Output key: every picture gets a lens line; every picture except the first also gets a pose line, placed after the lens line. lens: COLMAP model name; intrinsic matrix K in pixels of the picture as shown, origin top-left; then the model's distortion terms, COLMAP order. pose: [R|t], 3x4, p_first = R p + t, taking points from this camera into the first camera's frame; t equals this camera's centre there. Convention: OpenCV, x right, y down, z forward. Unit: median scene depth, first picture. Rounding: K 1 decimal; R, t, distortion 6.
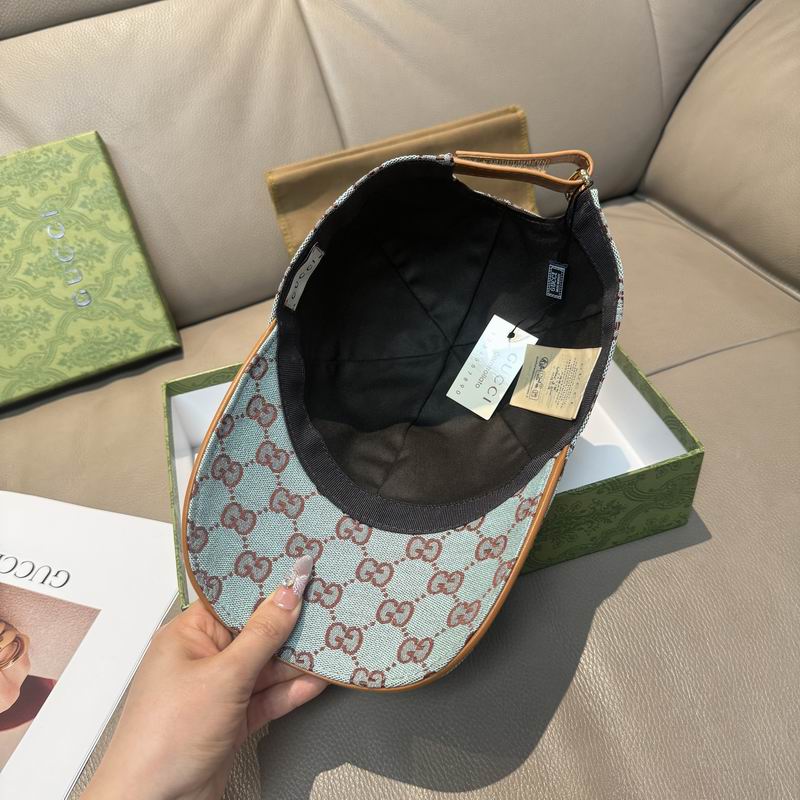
lens RADIAL K [[790.8, 0, 406.3], [0, 790.8, 398.8], [0, 0, 1]] dist [-0.041009, 0.000000]
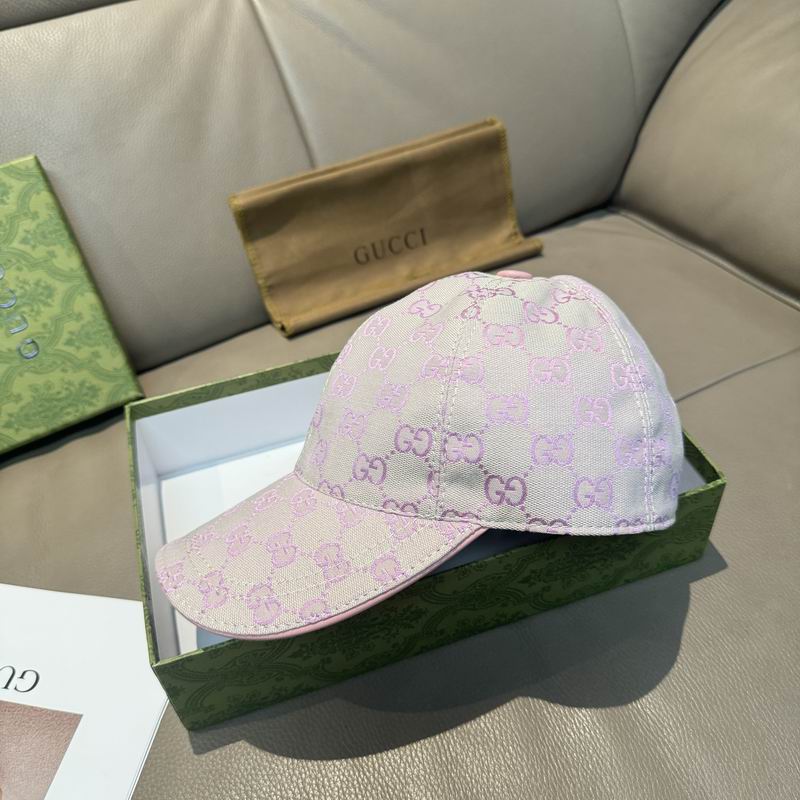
lens RADIAL K [[790.8, 0, 399.2], [0, 790.8, 393.4], [0, 0, 1]] dist [-0.041009, 0.000000]
pose [[0.992954, -0.056109, 0.104372, -0.101776], [0.059053, 0.997933, -0.025334, -0.033602], [-0.102735, 0.031319, 0.994216, 0.106353]]
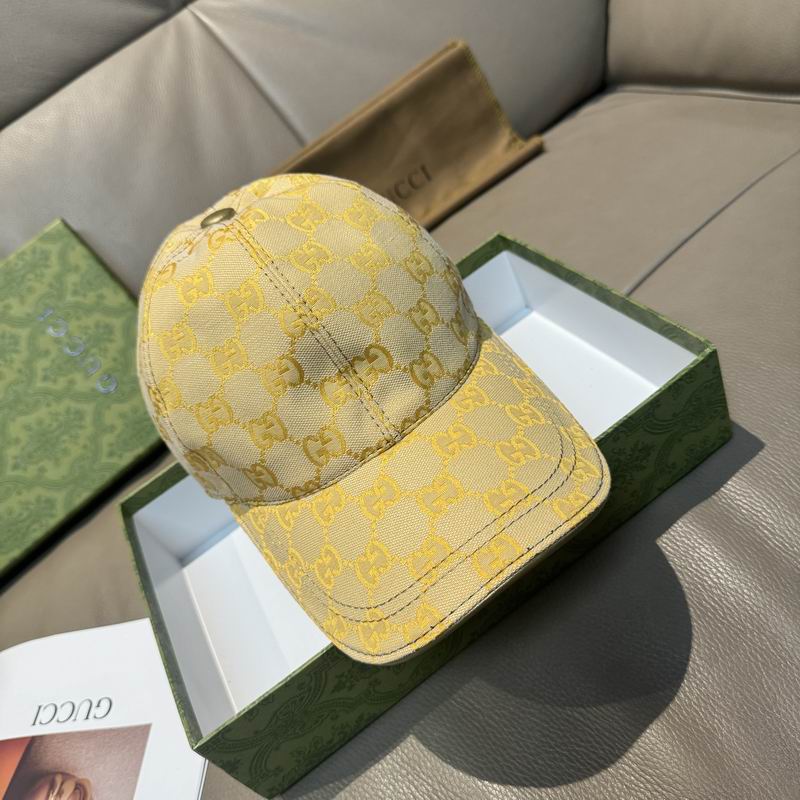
lens RADIAL K [[790.8, 0, 398.4], [0, 790.8, 396.2], [0, 0, 1]] dist [-0.041009, 0.000000]
pose [[0.928662, -0.368327, -0.043845, -0.048208], [0.365453, 0.928775, -0.061810, 0.074641], [0.063489, 0.041377, 0.997124, 0.069853]]
